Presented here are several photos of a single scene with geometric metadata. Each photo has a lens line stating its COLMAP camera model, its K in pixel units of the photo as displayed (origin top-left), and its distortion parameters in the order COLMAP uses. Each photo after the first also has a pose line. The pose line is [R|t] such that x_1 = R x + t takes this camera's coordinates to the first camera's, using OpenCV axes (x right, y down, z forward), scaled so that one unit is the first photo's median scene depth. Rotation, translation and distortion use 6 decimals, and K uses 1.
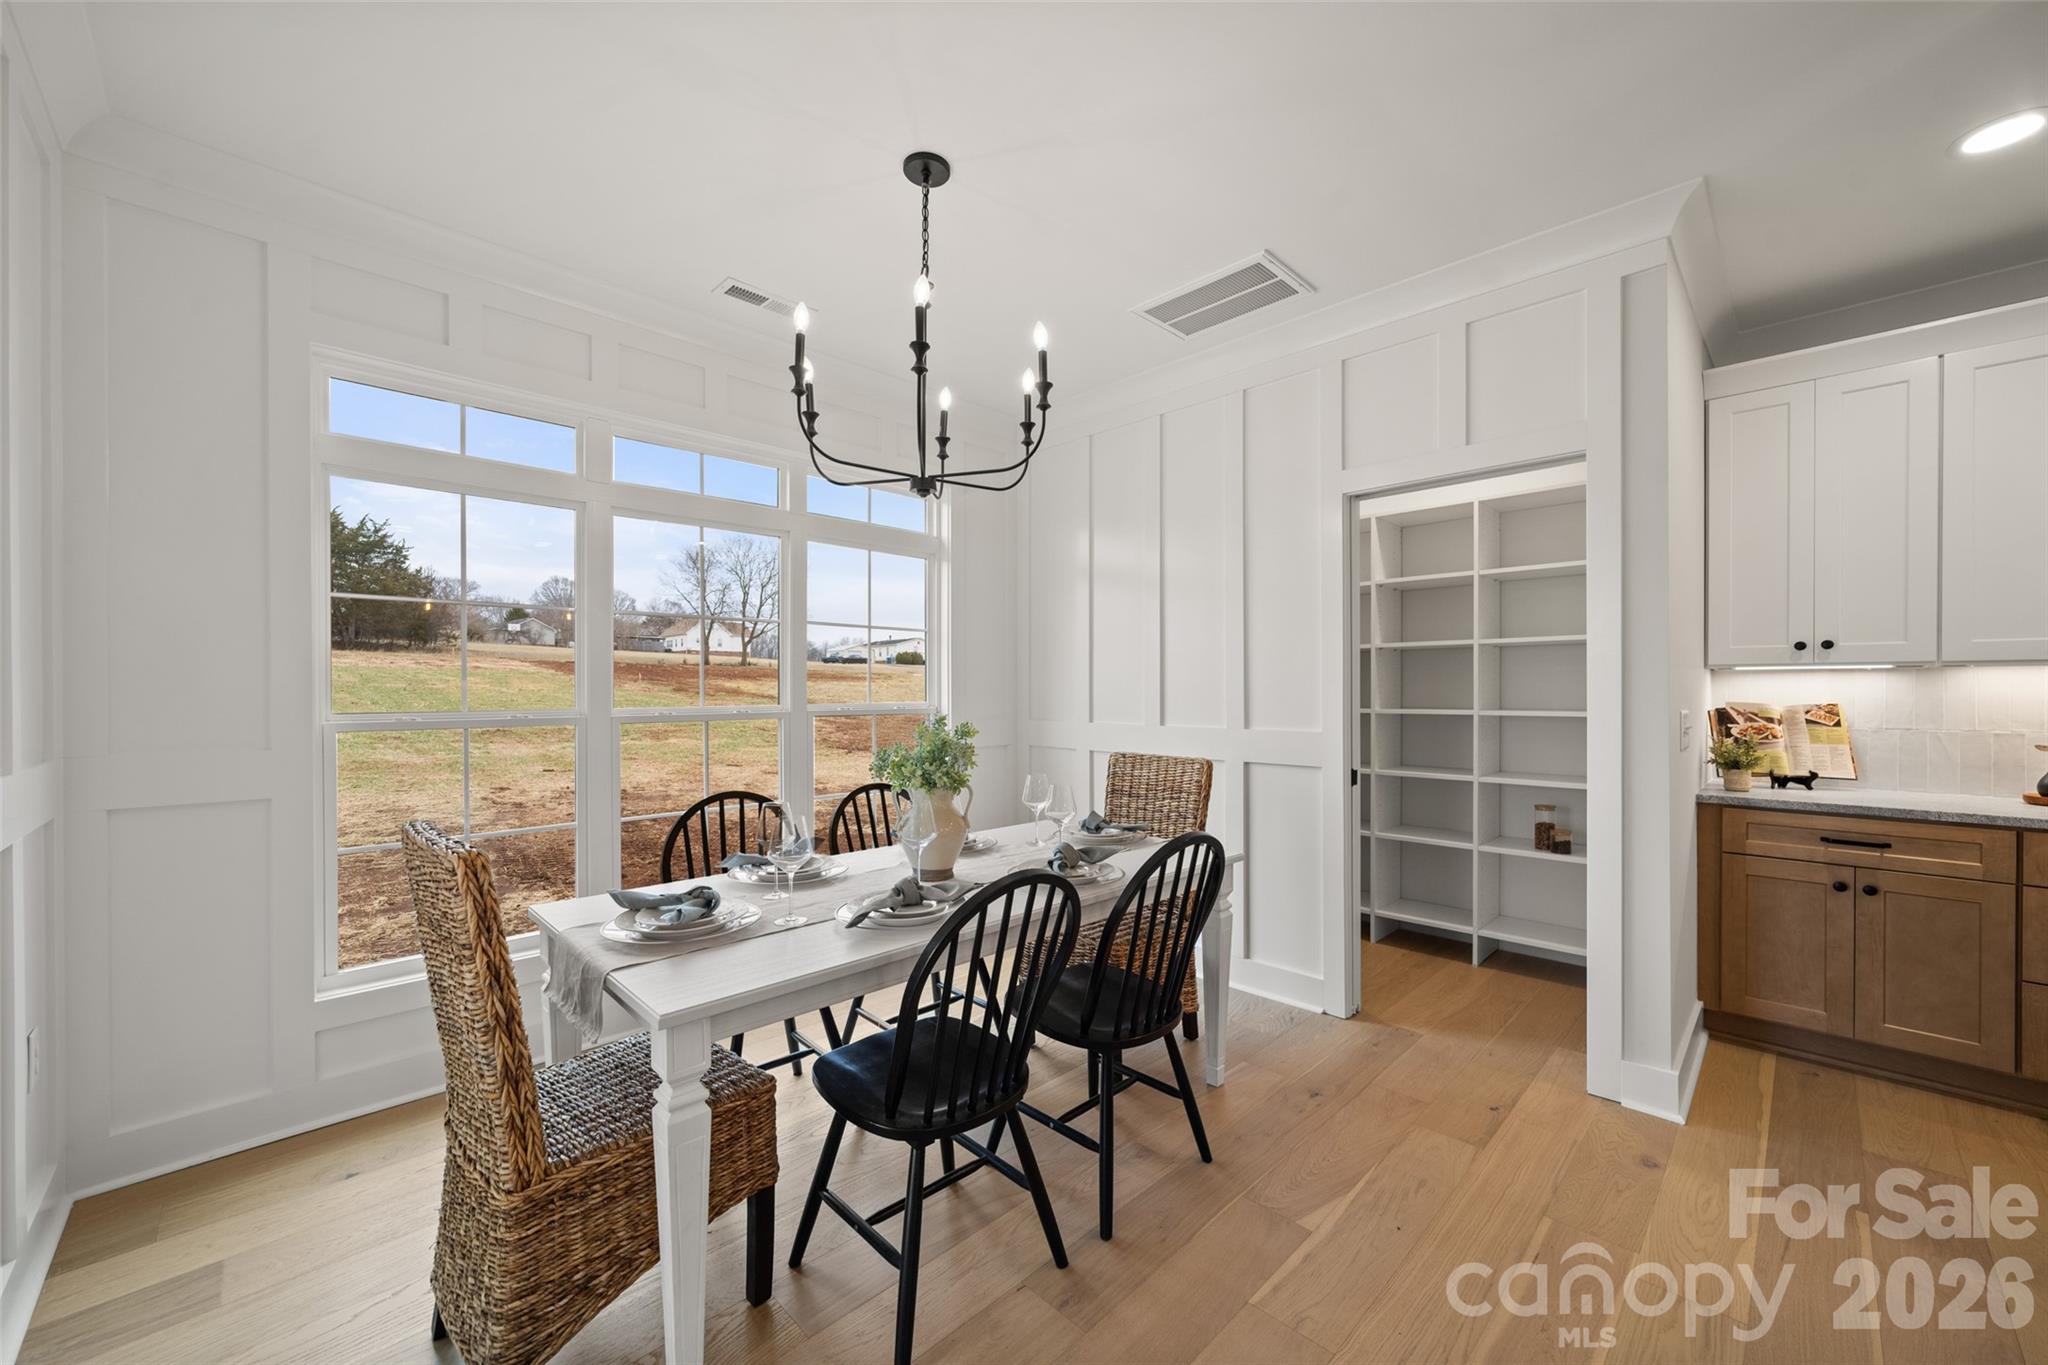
lens RADIAL K [[784.8, 0, 1040.1], [0, 784.8, 692.8], [0, 0, 1]] dist [-0.012885, 0.002947]
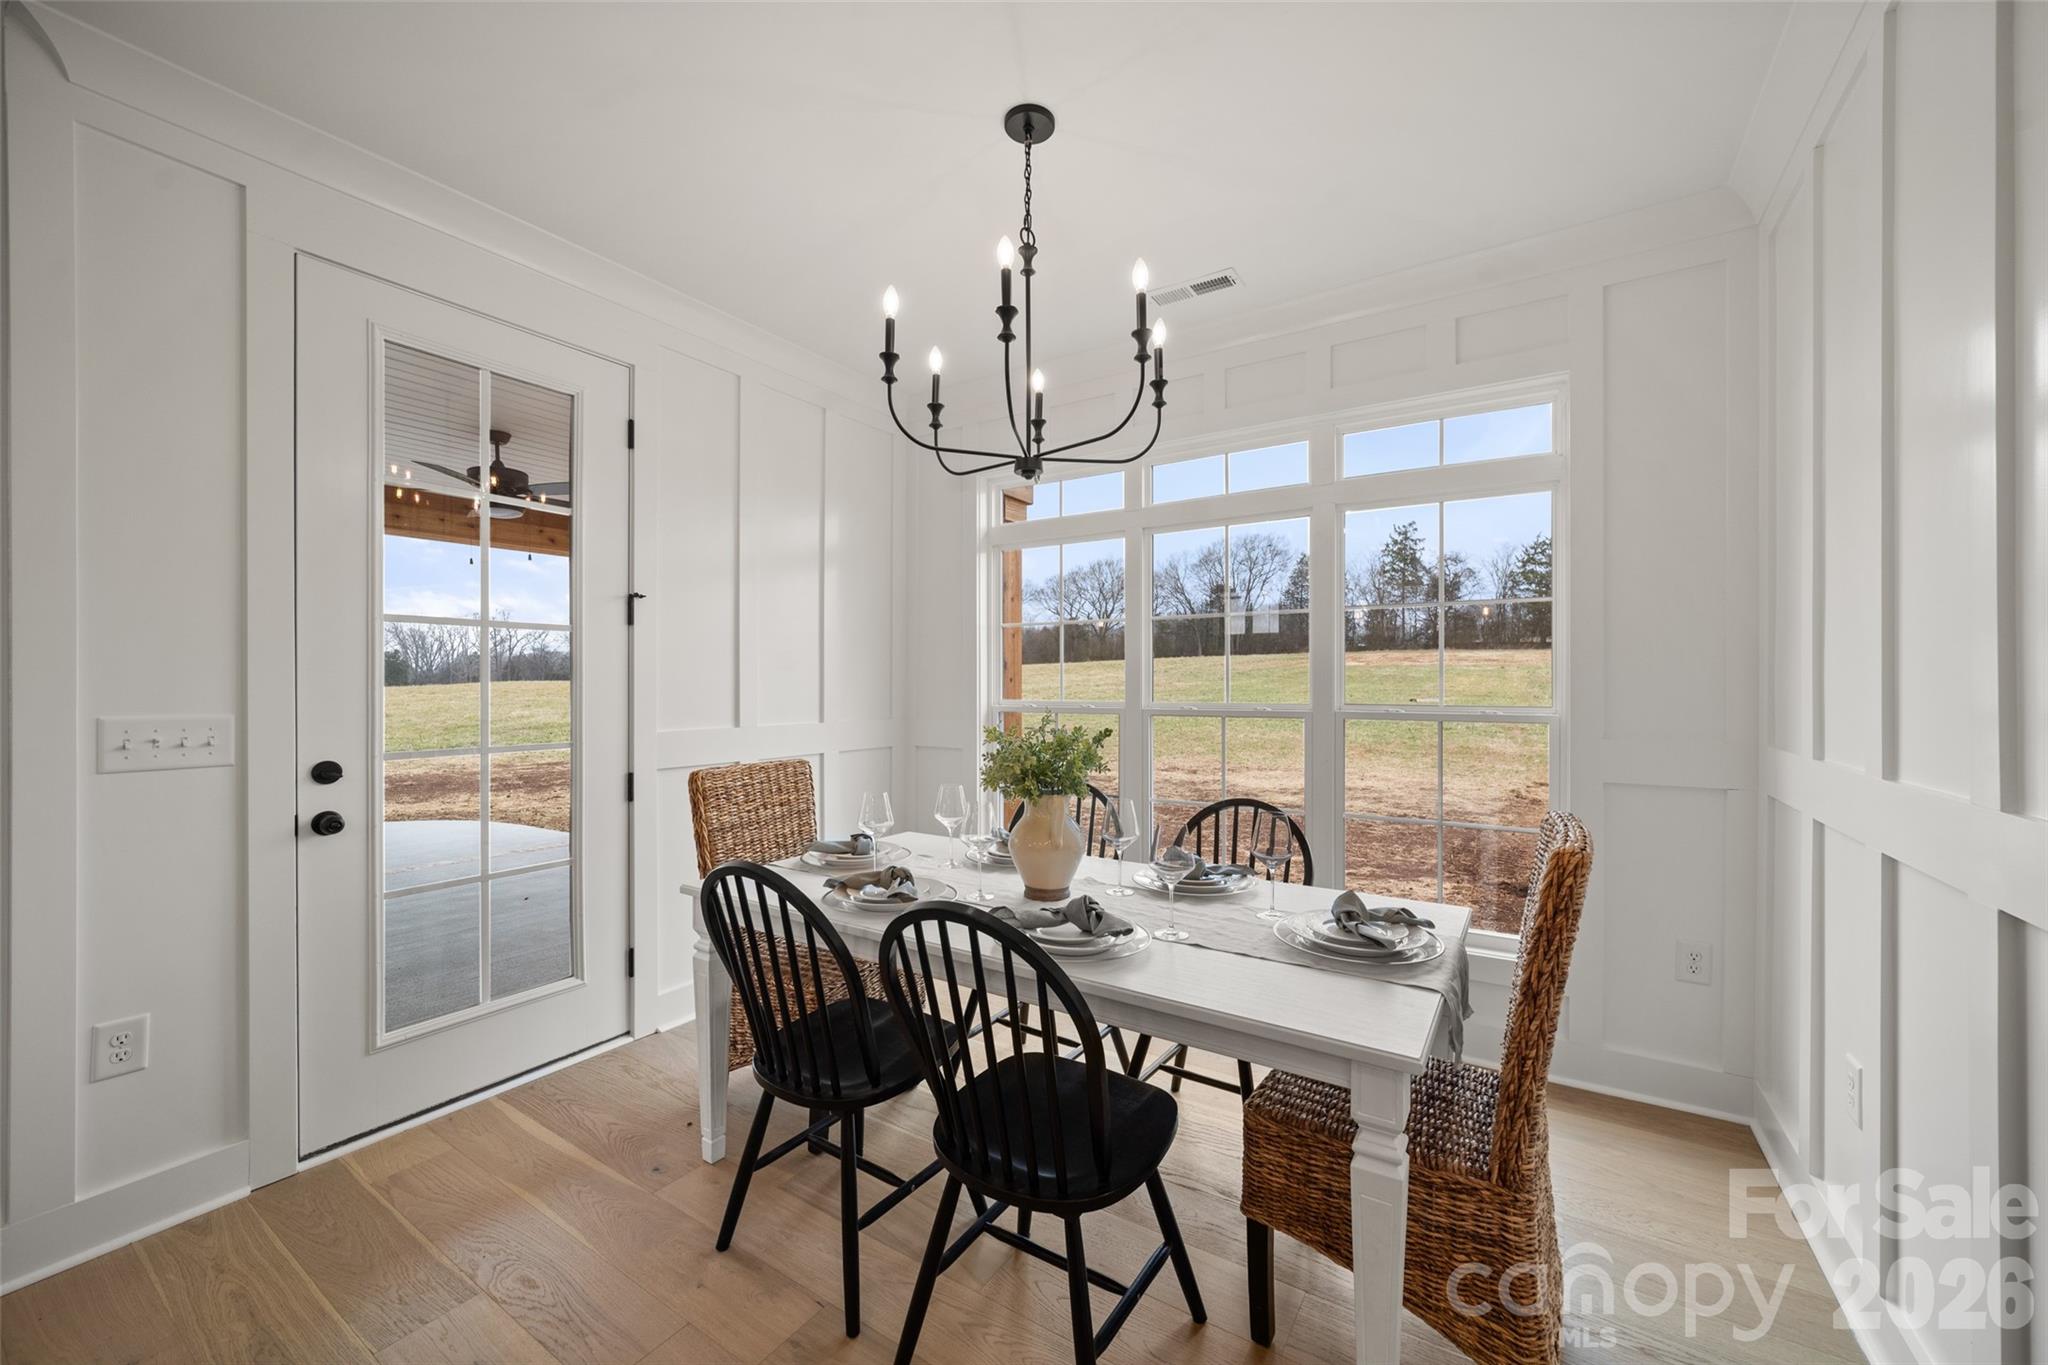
lens RADIAL K [[784.8, 0, 1037.6], [0, 784.8, 683.5], [0, 0, 1]] dist [-0.012885, 0.002947]
pose [[0.211405, 0.000389, -0.977398, 0.538099], [-0.006881, 0.999976, -0.001090, -0.004841], [0.977374, 0.006956, 0.211403, 0.579191]]
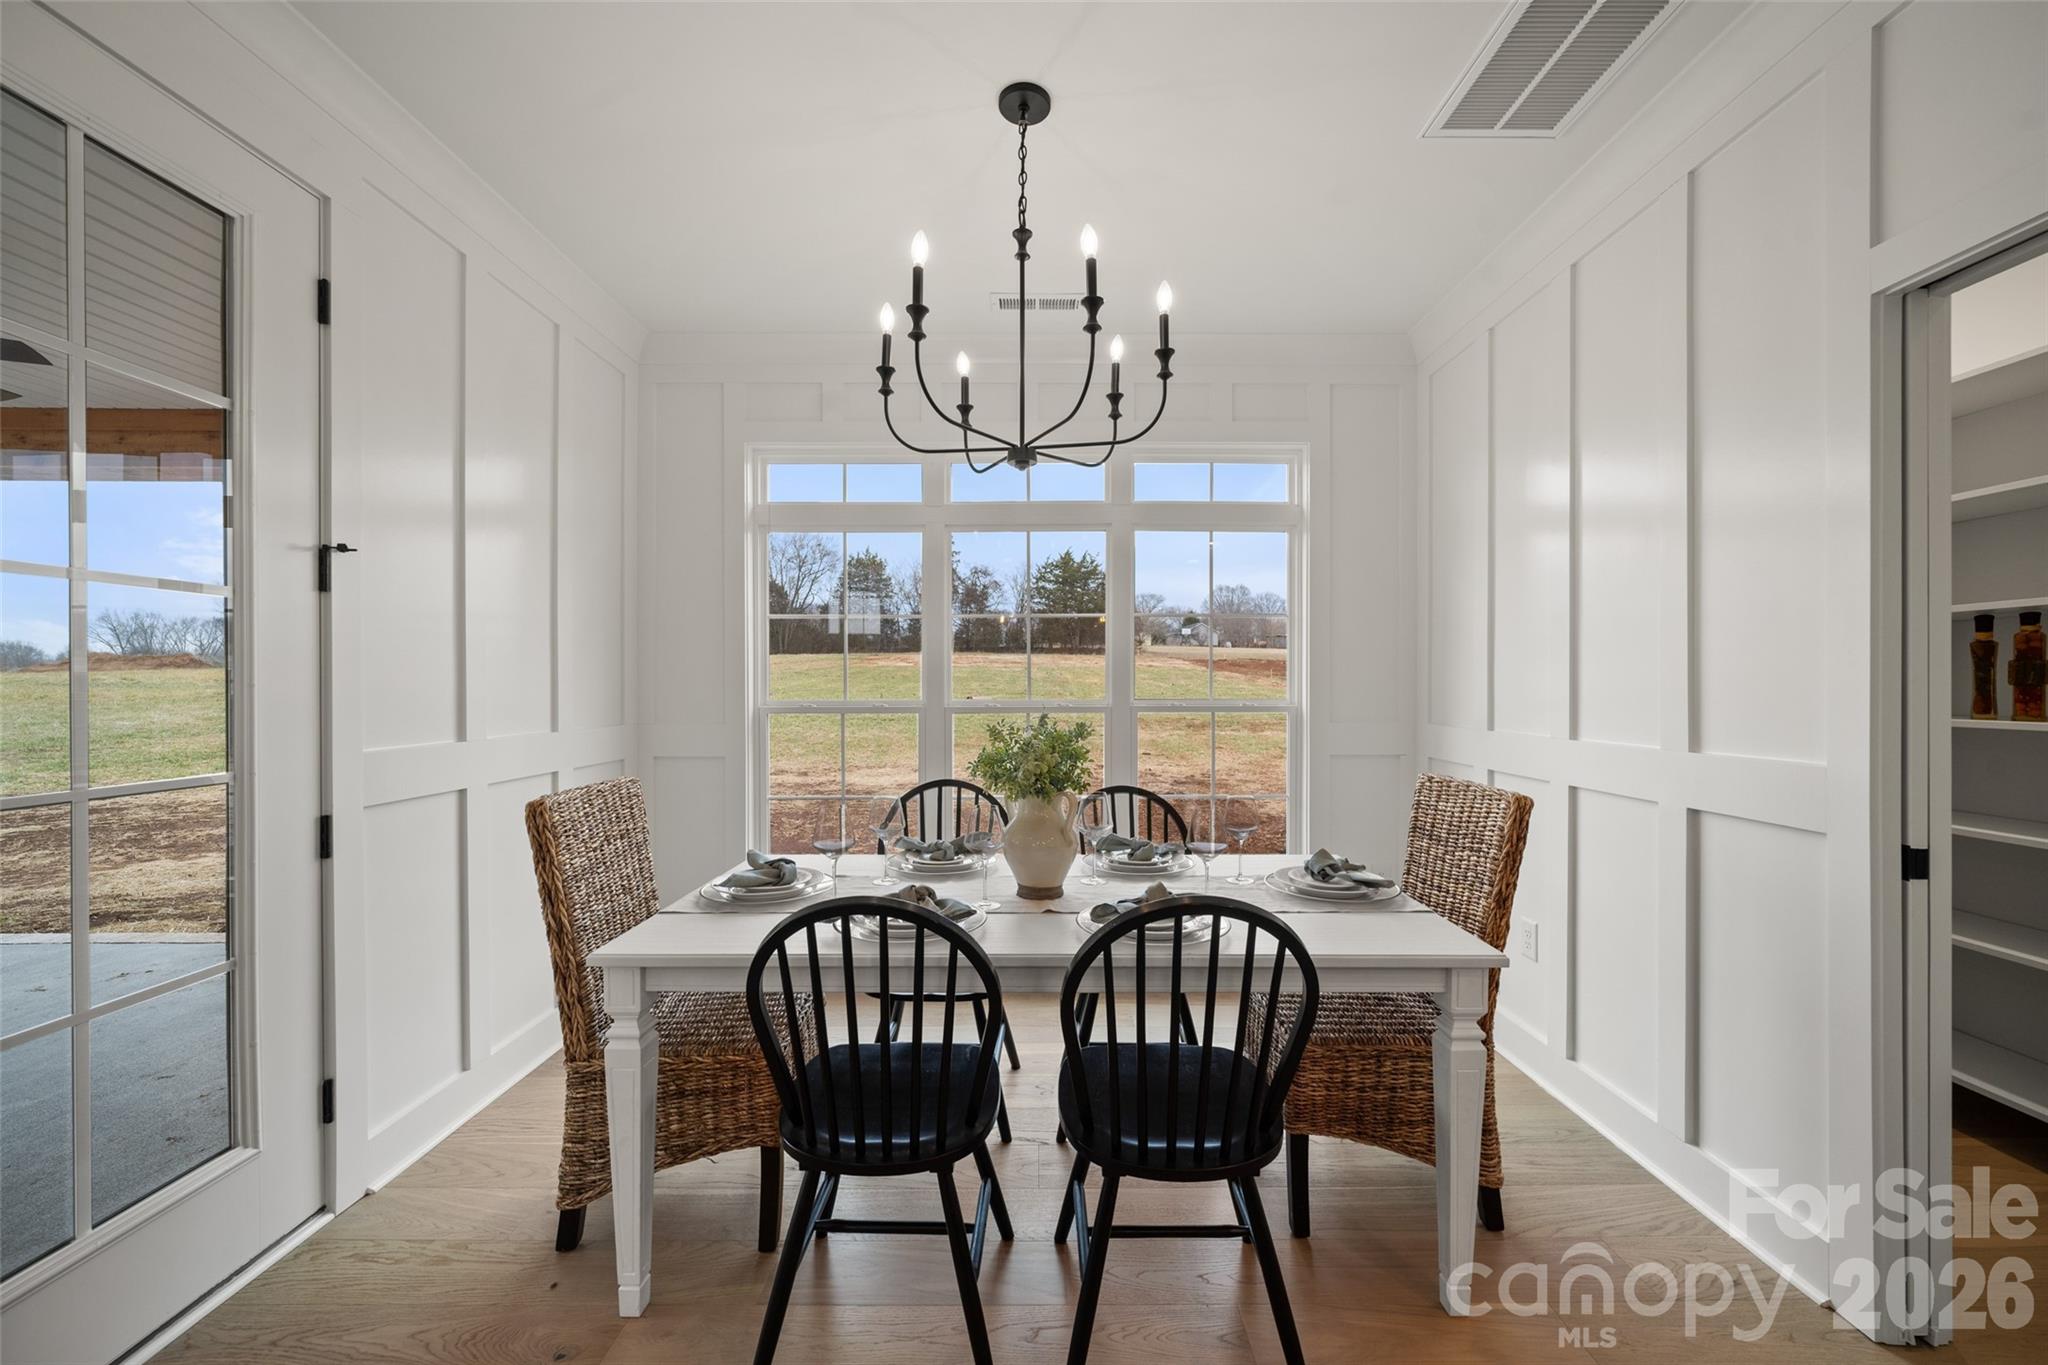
lens RADIAL K [[784.8, 0, 1041.1], [0, 784.8, 688.1], [0, 0, 1]] dist [-0.012885, 0.002947]
pose [[0.708073, 0.004934, -0.706122, 0.357590], [-0.004719, 0.999986, 0.002256, -0.000665], [0.706124, 0.001734, 0.708086, 0.268537]]
